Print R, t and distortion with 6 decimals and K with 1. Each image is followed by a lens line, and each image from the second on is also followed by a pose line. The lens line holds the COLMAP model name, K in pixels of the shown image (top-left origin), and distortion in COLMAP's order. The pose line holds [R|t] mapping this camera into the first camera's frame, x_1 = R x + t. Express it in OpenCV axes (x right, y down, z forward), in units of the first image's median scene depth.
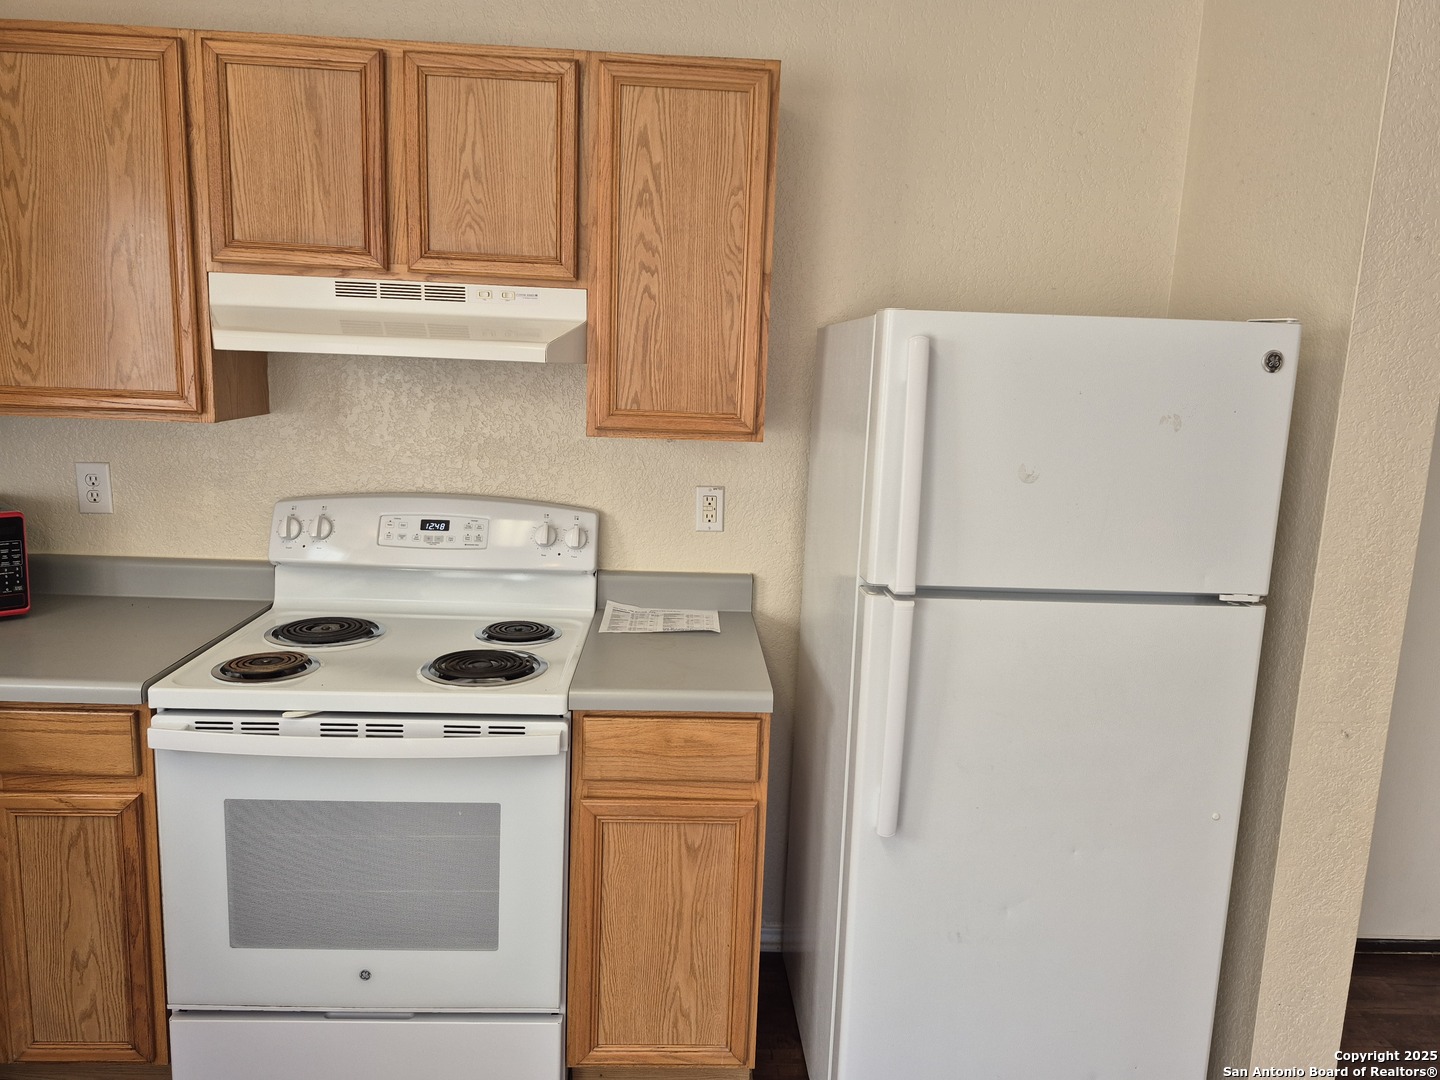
lens RADIAL K [[1004.9, 0, 721.9], [0, 1004.9, 527.1], [0, 0, 1]] dist [0.047295, -0.046186]
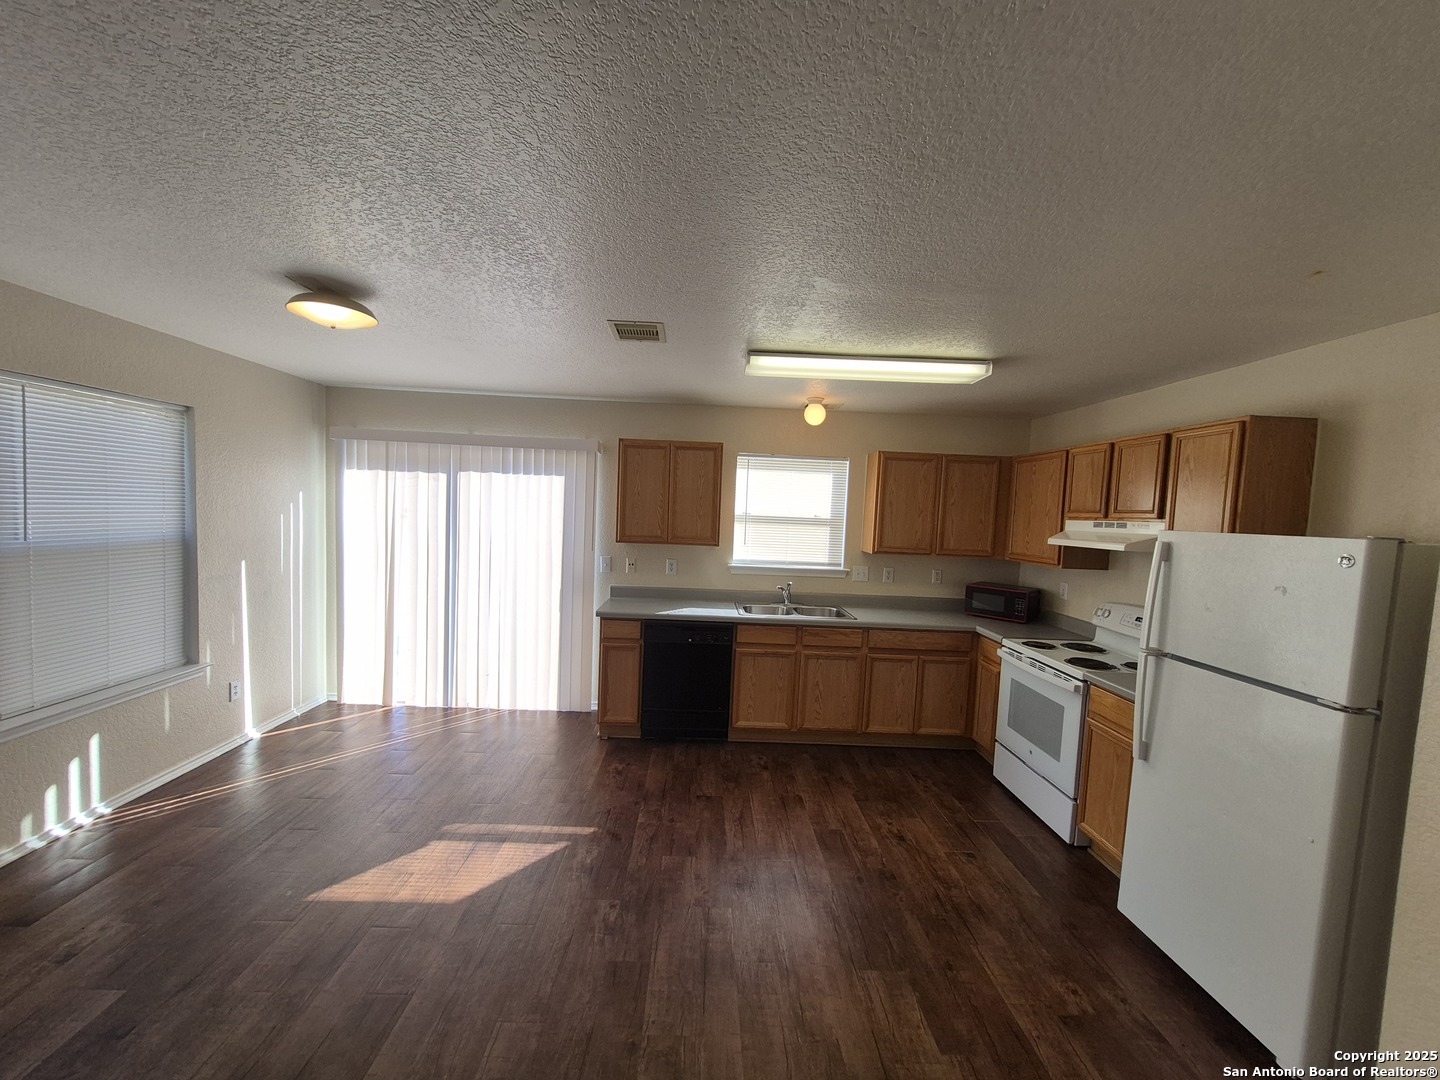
lens RADIAL K [[573.4, 0, 709.2], [0, 573.4, 544.7], [0, 0, 1]] dist [0.004351, 0.000363]
pose [[-0.026810, 0.018577, -0.999468, 1.283752], [-0.210838, 0.977231, 0.023819, 0.008182], [0.977153, 0.211365, -0.022283, -0.004374]]
